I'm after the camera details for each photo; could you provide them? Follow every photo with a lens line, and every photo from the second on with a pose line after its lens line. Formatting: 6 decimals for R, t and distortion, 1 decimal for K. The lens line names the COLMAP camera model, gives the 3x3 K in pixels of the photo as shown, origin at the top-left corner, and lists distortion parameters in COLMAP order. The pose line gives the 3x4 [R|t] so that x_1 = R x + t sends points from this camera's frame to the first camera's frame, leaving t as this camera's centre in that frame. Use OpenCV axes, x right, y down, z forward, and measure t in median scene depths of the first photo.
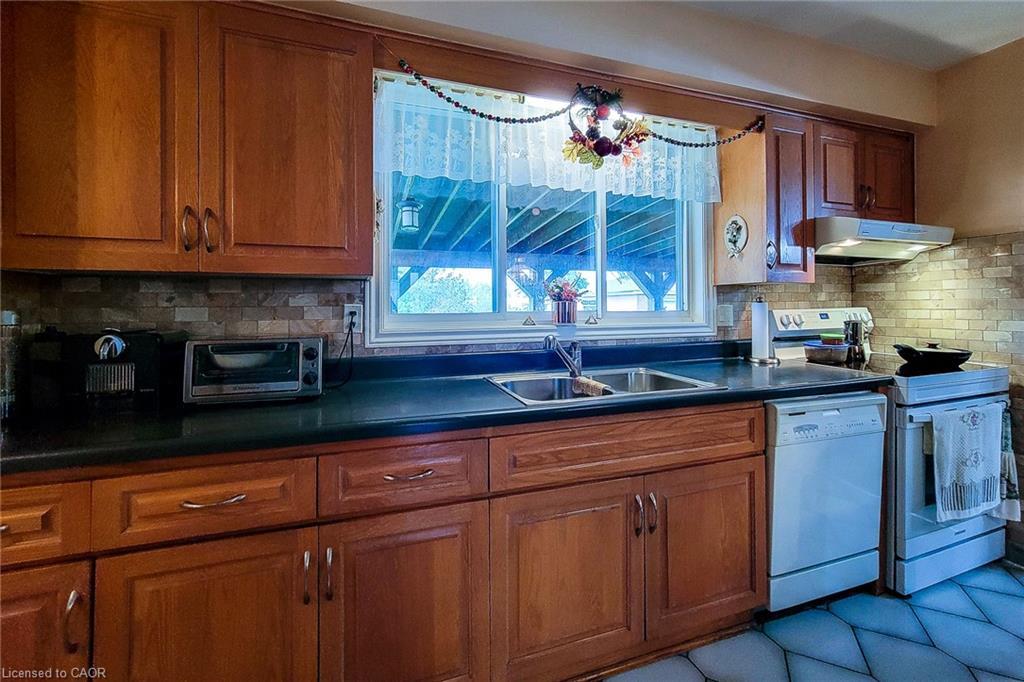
lens RADIAL K [[423.5, 0, 511.0], [0, 423.5, 303.7], [0, 0, 1]] dist [0.000850, 0.000158]
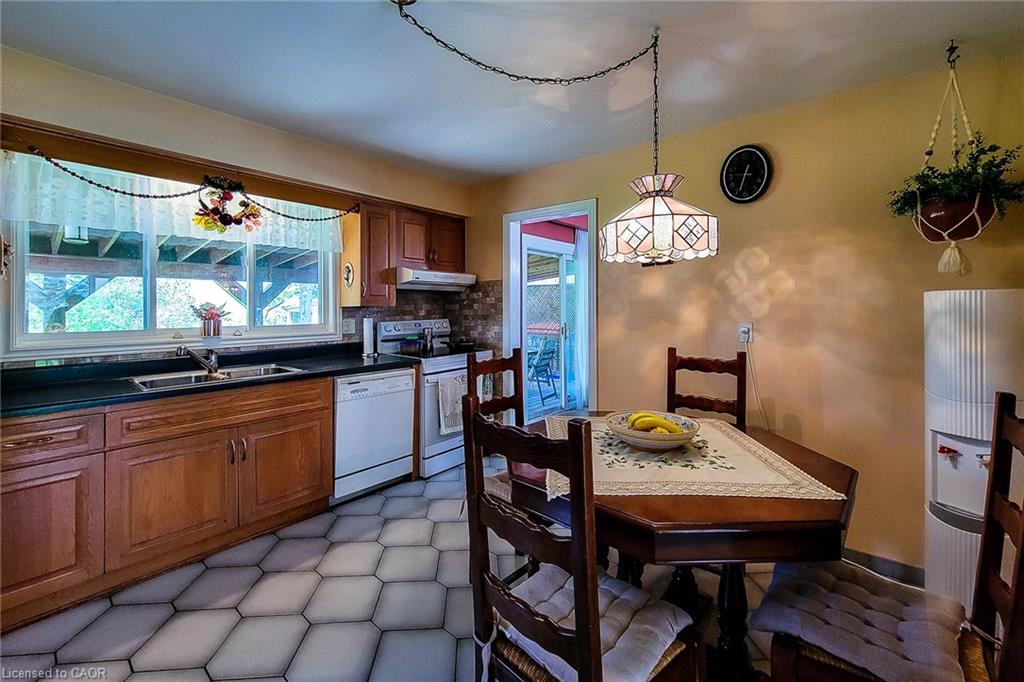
lens RADIAL K [[423.5, 0, 511.0], [0, 423.5, 303.7], [0, 0, 1]] dist [0.000850, 0.000158]
pose [[0.854789, 0.003322, 0.518965, 0.289671], [0.002650, 0.999939, -0.010766, -0.047333], [-0.518969, 0.010578, 0.854727, -0.785201]]
